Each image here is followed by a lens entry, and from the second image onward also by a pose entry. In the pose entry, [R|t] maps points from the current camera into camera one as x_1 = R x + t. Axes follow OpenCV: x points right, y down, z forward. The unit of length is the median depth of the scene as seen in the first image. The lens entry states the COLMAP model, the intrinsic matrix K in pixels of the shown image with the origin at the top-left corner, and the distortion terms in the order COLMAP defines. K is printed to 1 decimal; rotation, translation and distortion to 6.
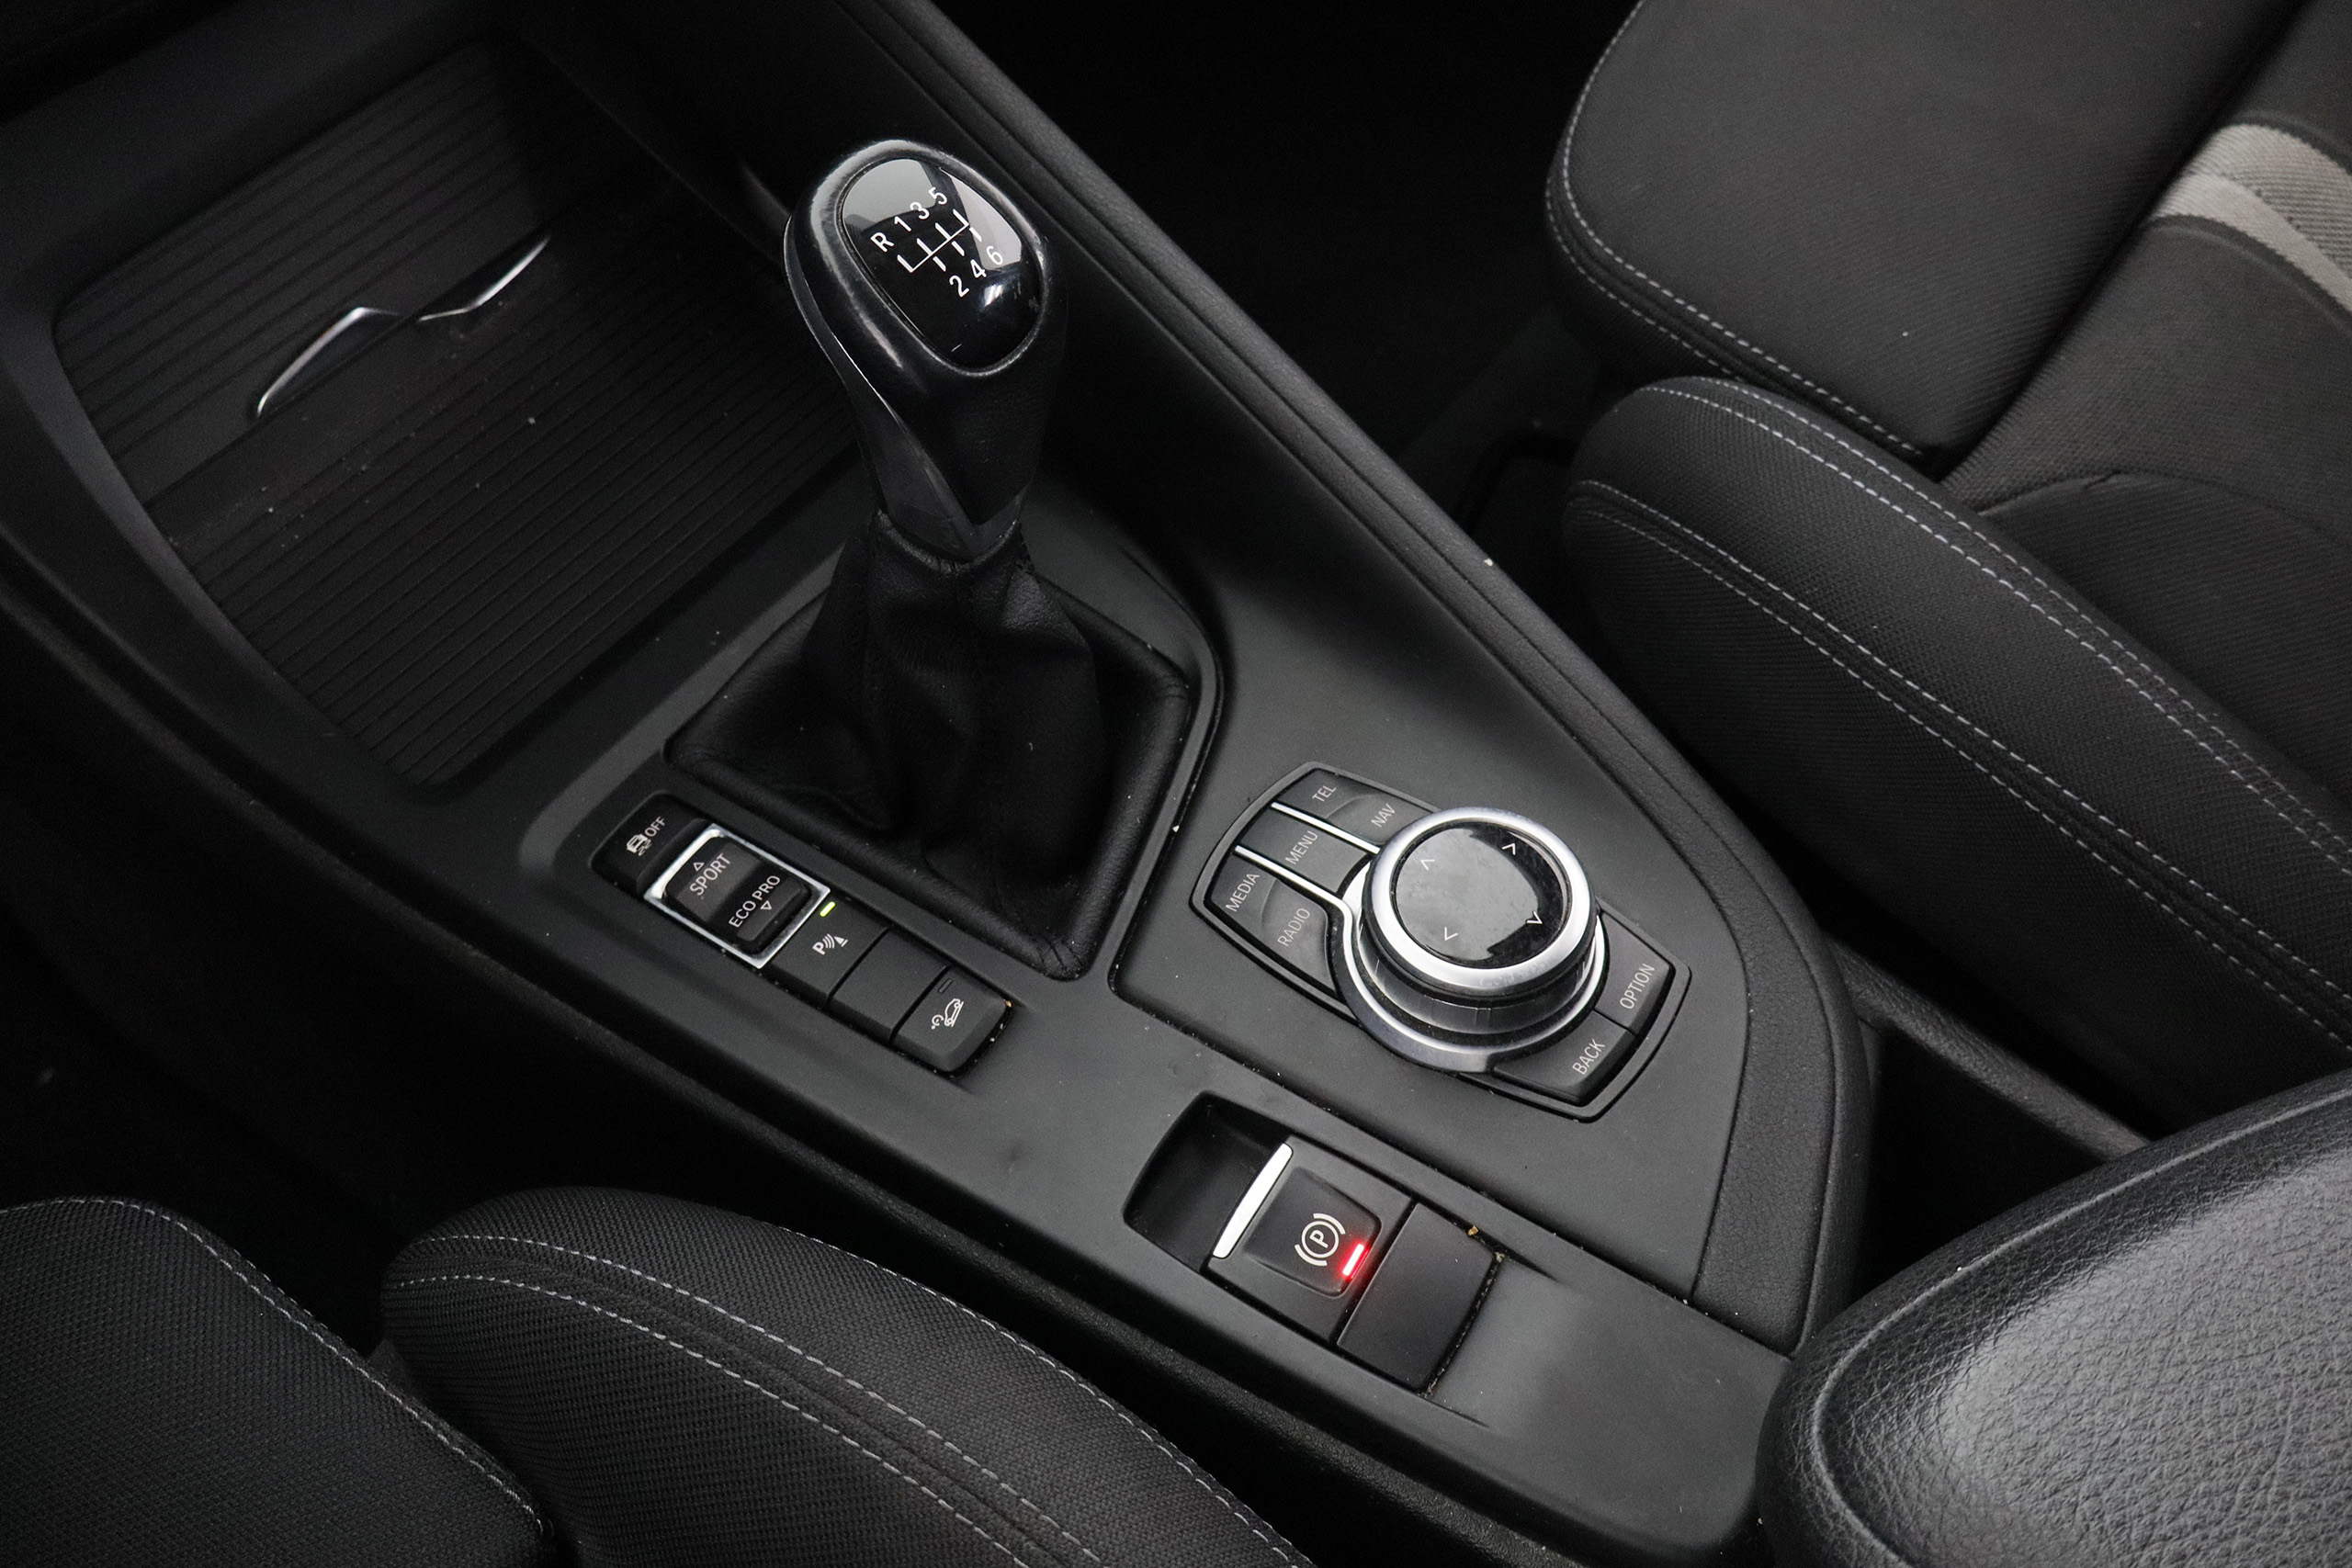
lens RADIAL K [[1928.5, 0, 1176.0], [0, 1928.5, 784.0], [0, 0, 1]] dist [0.005914, 0.003905]
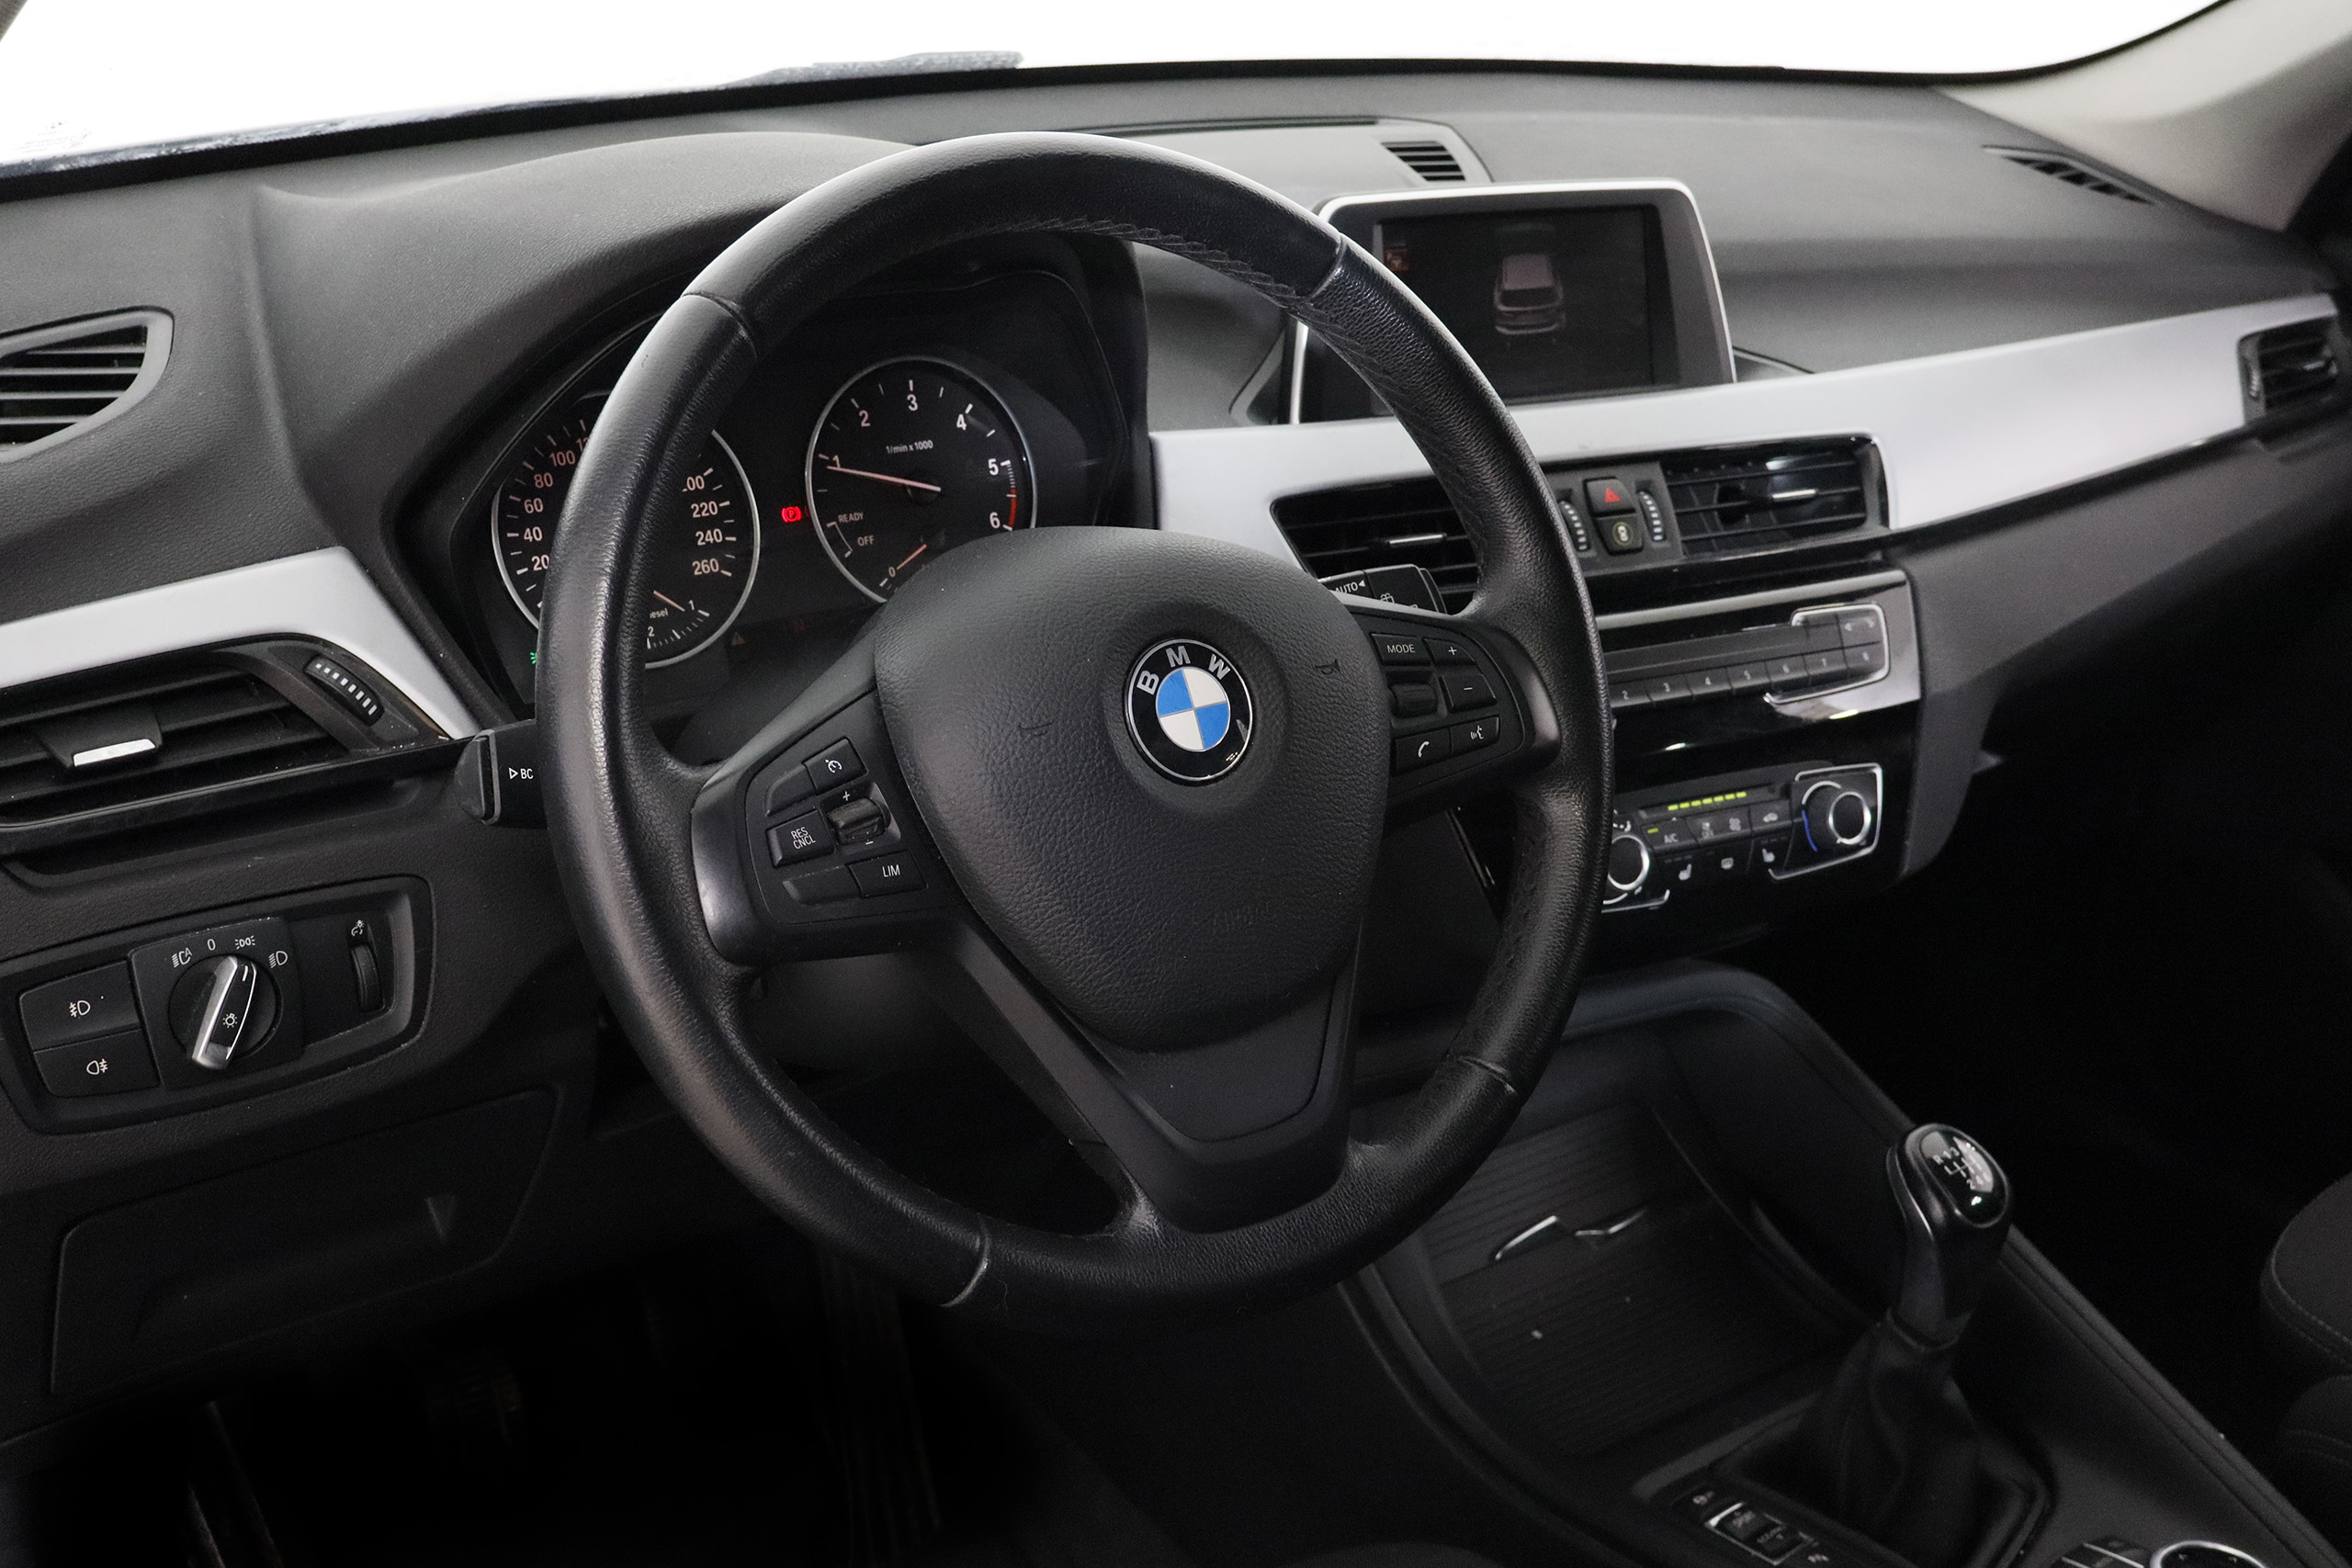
lens RADIAL K [[2739.5, 0, 1176.0], [0, 2739.5, 784.0], [0, 0, 1]] dist [0.071430, -0.022945]
pose [[0.965647, 0.115217, -0.232919, -0.229891], [-0.227131, 0.809686, -0.541128, 0.969949], [0.126244, 0.575442, 0.808040, -1.463136]]
